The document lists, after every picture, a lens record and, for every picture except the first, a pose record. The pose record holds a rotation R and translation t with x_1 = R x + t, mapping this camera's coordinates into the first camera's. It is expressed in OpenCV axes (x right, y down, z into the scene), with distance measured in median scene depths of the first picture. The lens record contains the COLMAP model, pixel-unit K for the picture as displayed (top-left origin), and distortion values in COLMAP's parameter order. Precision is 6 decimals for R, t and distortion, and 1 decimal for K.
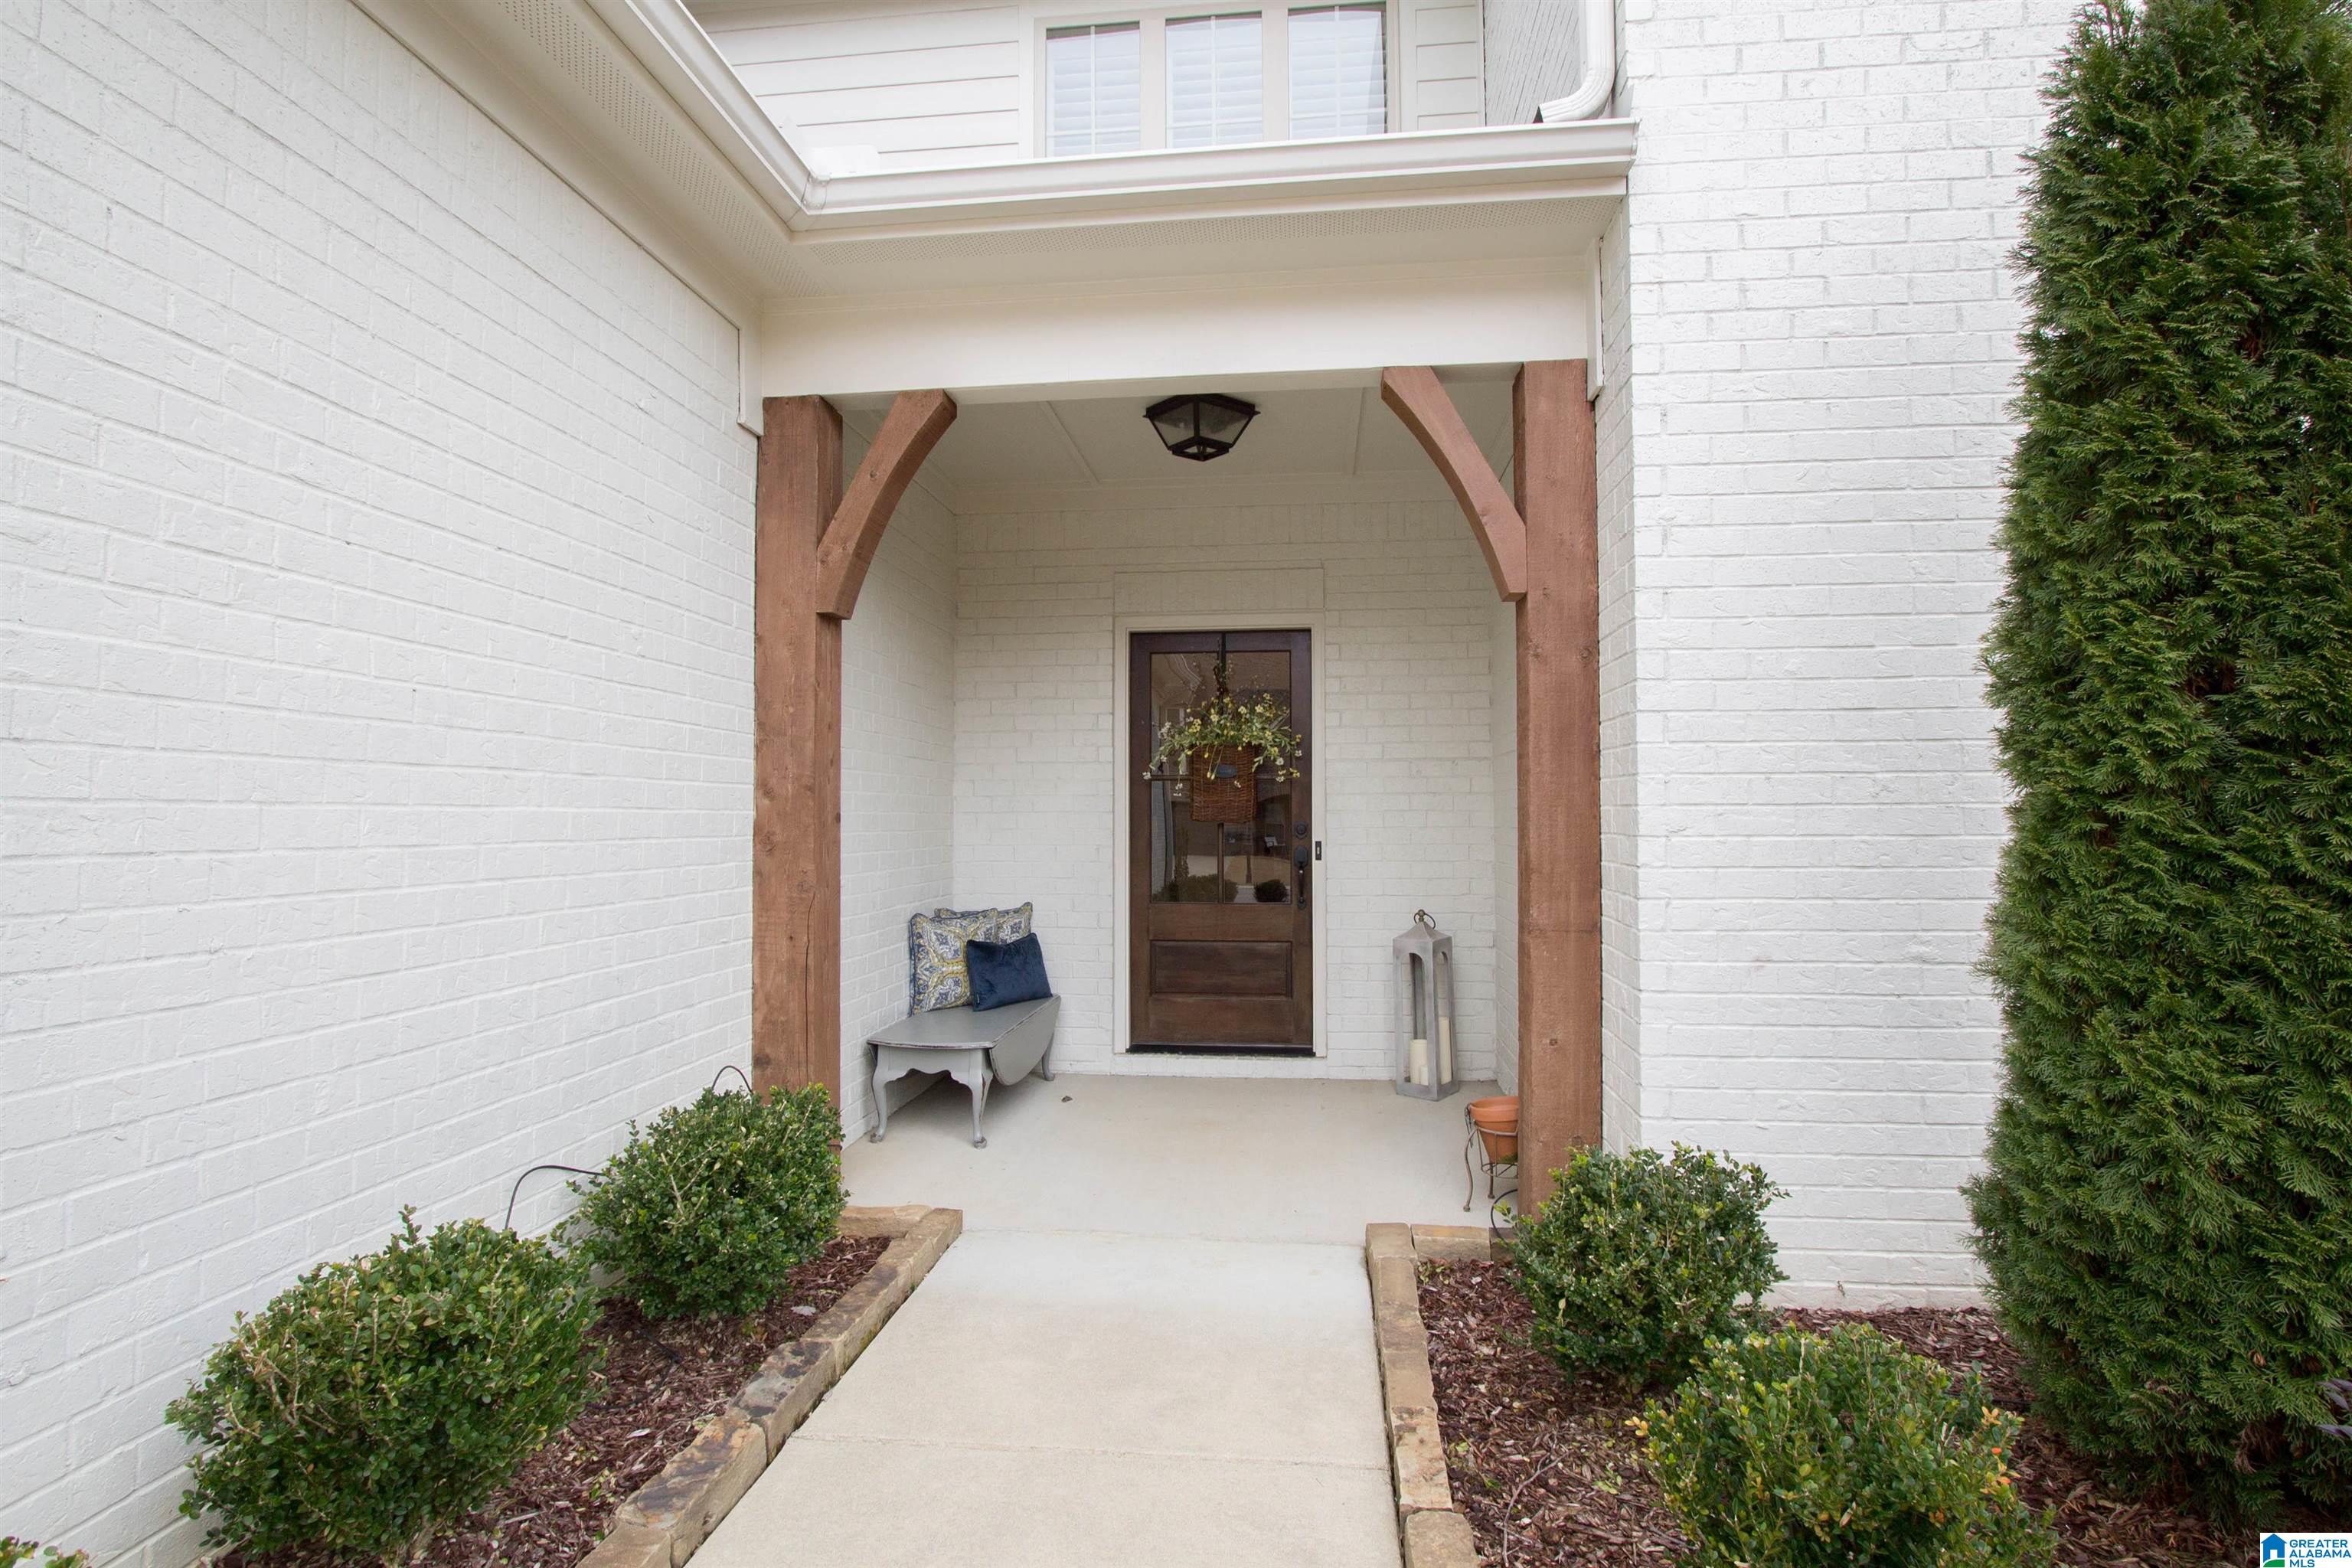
lens RADIAL K [[1119.2, 0, 1185.5], [0, 1119.2, 774.3], [0, 0, 1]] dist [-0.003161, 0.000173]
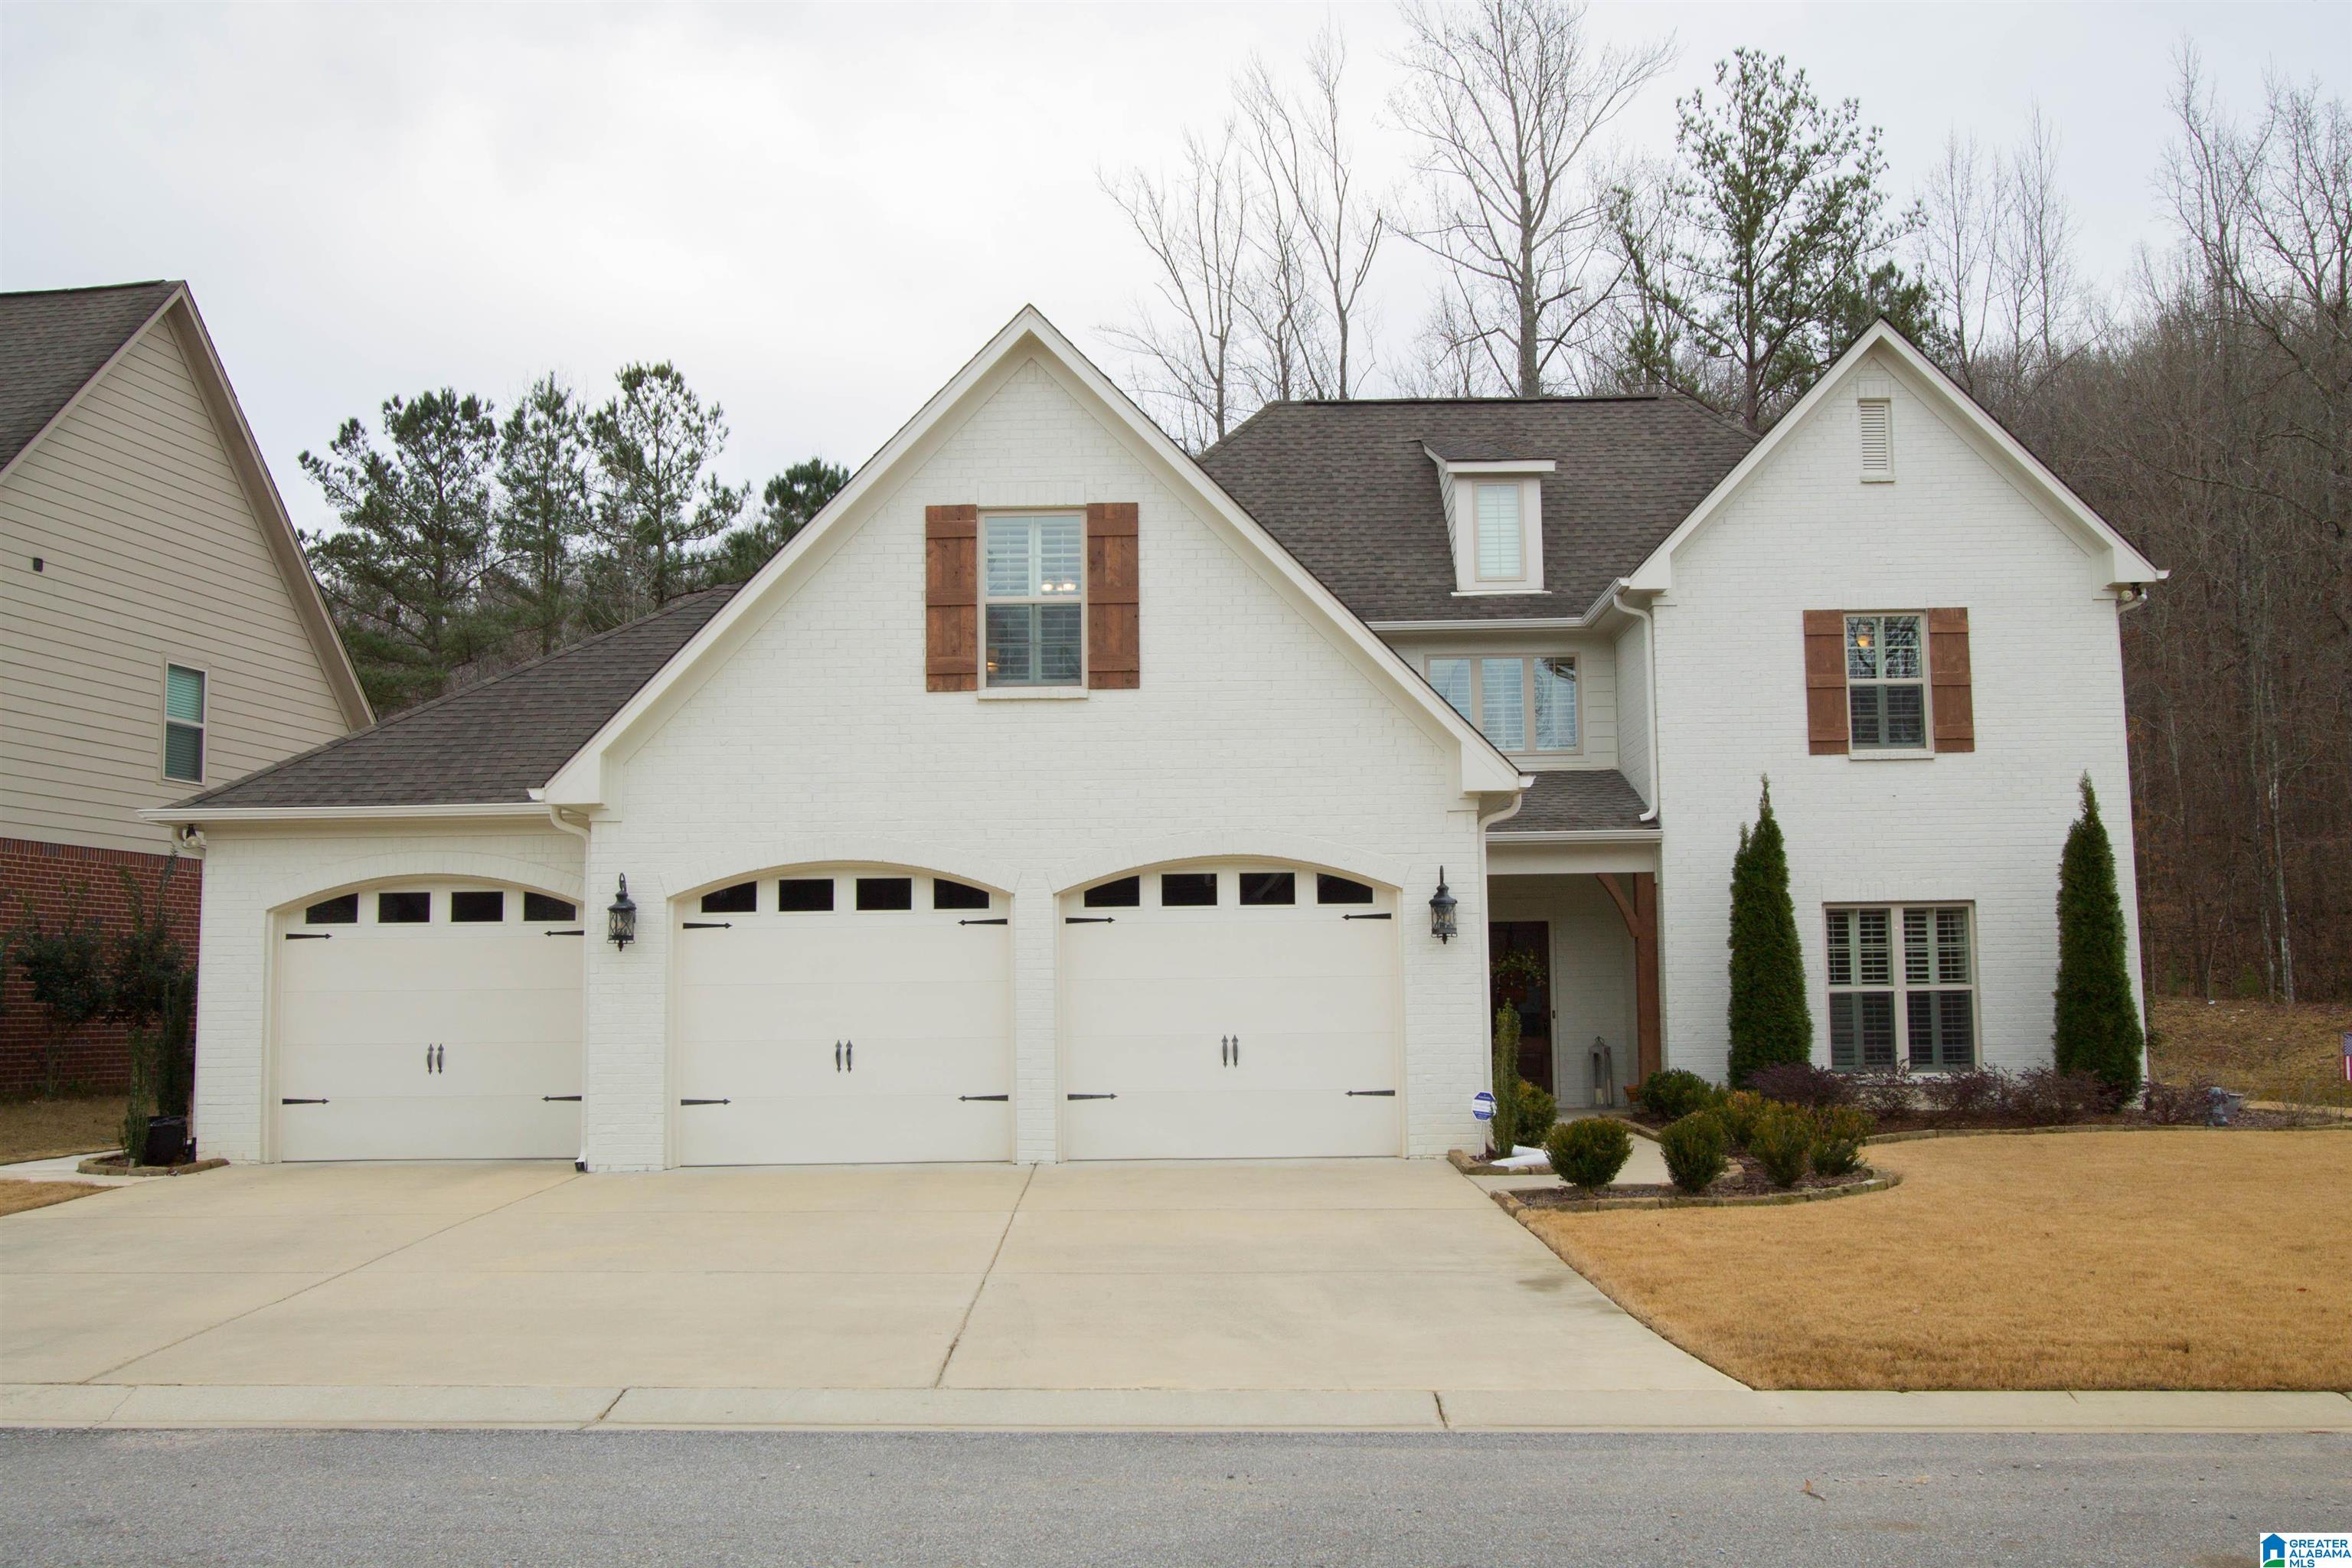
lens RADIAL K [[2390.5, 0, 1167.3], [0, 2390.5, 784.4], [0, 0, 1]] dist [0.002309, 0.000000]
pose [[0.993931, -0.000859, 0.110001, -1.358219], [0.007469, 0.998189, -0.059690, -0.133636], [-0.109750, 0.060149, 0.992138, -4.309208]]
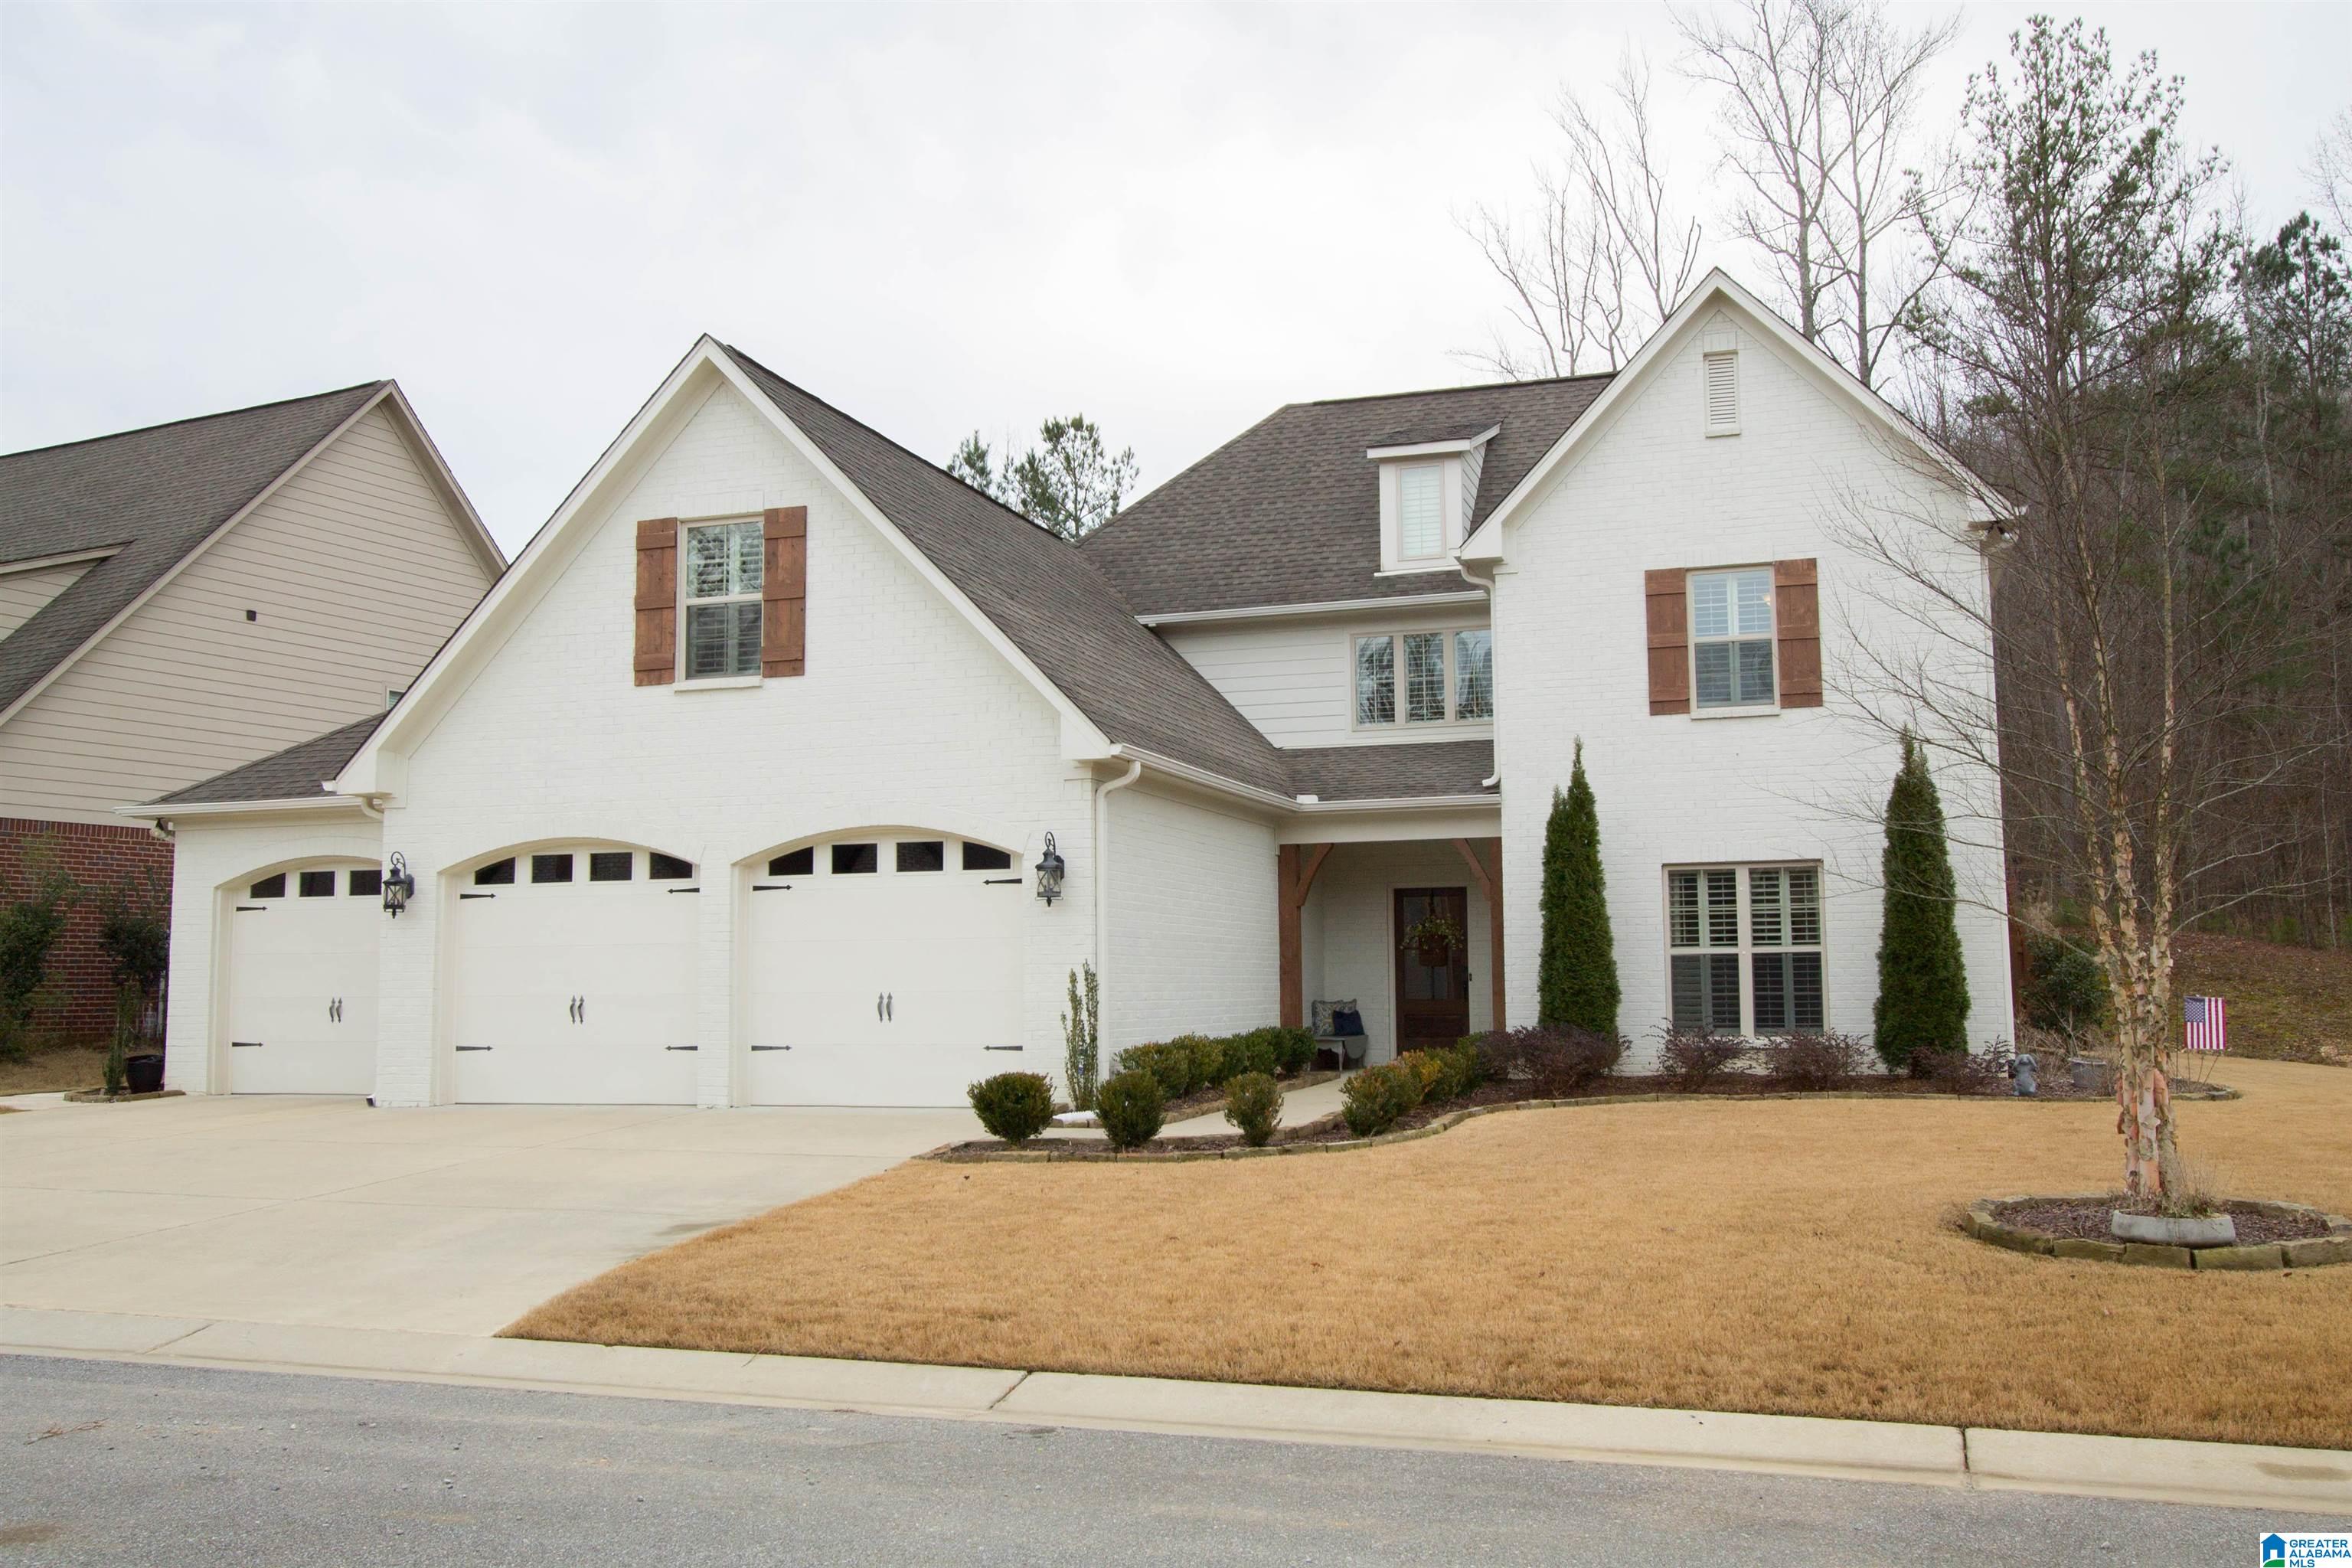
lens RADIAL K [[2105.2, 0, 1183.8], [0, 2105.2, 789.0], [0, 0, 1]] dist [-0.005900, 0.018846]
pose [[0.979006, -0.026929, -0.202044, 0.479375], [0.015279, 0.998141, -0.059000, -0.088057], [0.203257, 0.054674, 0.977598, -3.959415]]
